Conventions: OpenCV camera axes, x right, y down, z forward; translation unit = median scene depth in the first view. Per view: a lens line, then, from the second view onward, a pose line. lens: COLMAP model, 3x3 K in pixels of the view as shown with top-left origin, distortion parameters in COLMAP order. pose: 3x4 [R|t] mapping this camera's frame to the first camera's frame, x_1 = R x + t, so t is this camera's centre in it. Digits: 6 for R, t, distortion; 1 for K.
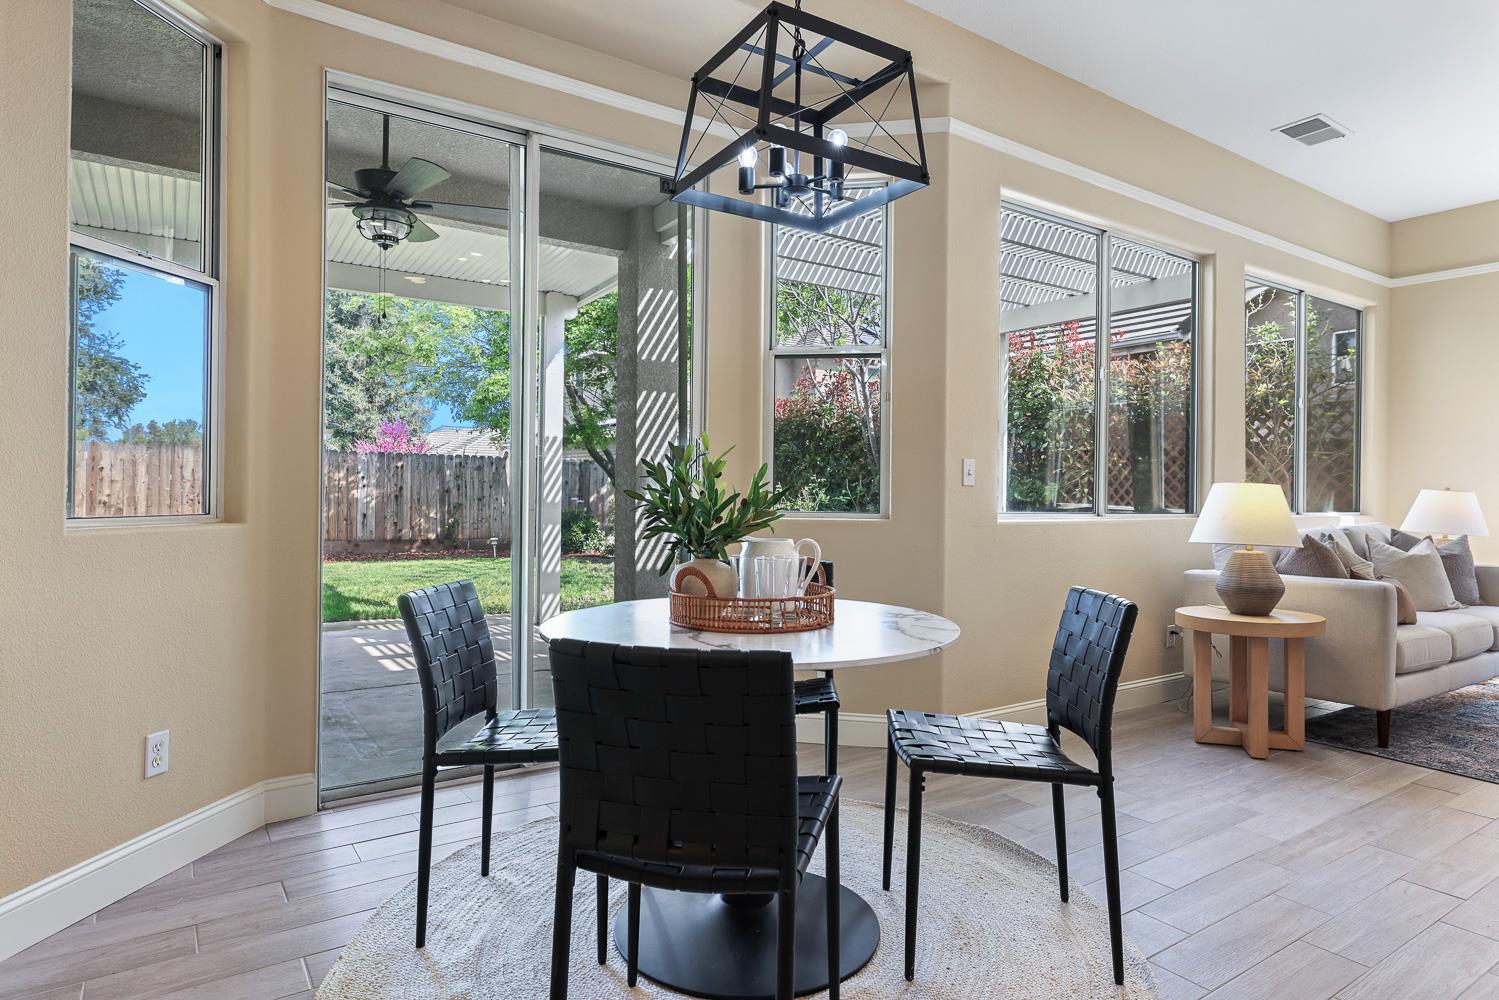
lens RADIAL K [[864.8, 0, 748.9], [0, 864.8, 493.8], [0, 0, 1]] dist [0.003739, 0.001736]
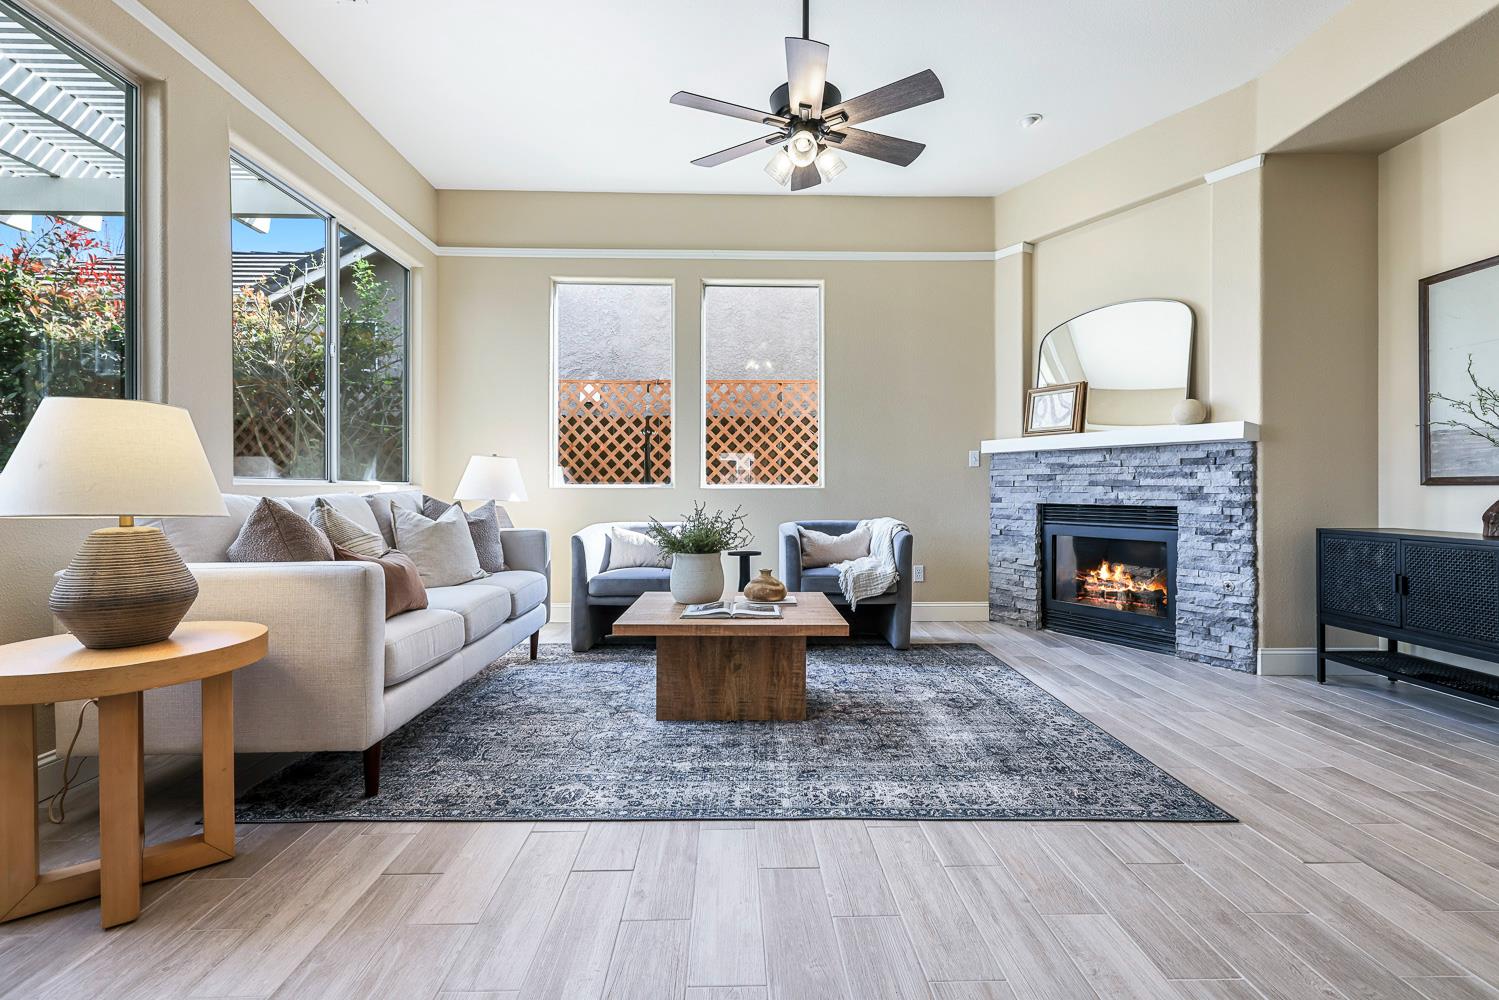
lens RADIAL K [[707.1, 0, 759.3], [0, 707.1, 489.6], [0, 0, 1]] dist [-0.002241, -0.000734]
pose [[0.535413, -0.010581, 0.844524, 0.332049], [0.006033, 0.999944, 0.008704, 0.032430], [-0.844569, 0.000435, 0.535447, 0.339212]]
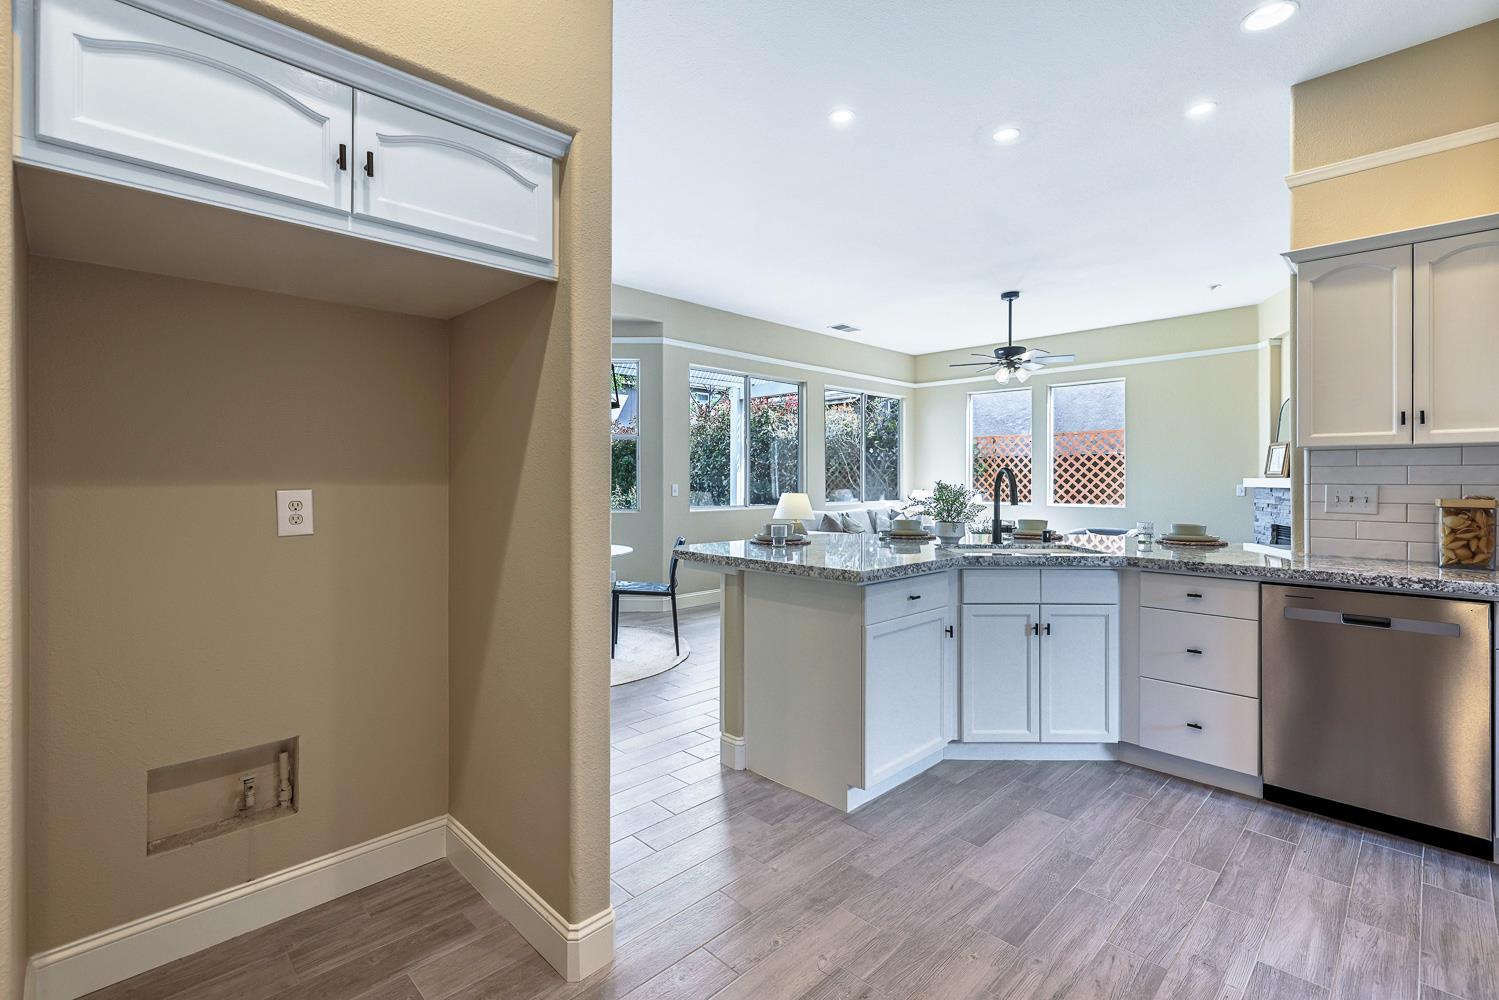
lens RADIAL K [[682.7, 0, 745.0], [0, 682.7, 480.1], [0, 0, 1]] dist [0.000604, -0.000895]
pose [[0.983985, -0.011529, 0.177876, 0.089567], [0.011505, 0.999933, 0.001164, -0.040227], [-0.177878, 0.000901, 0.984052, -0.636426]]
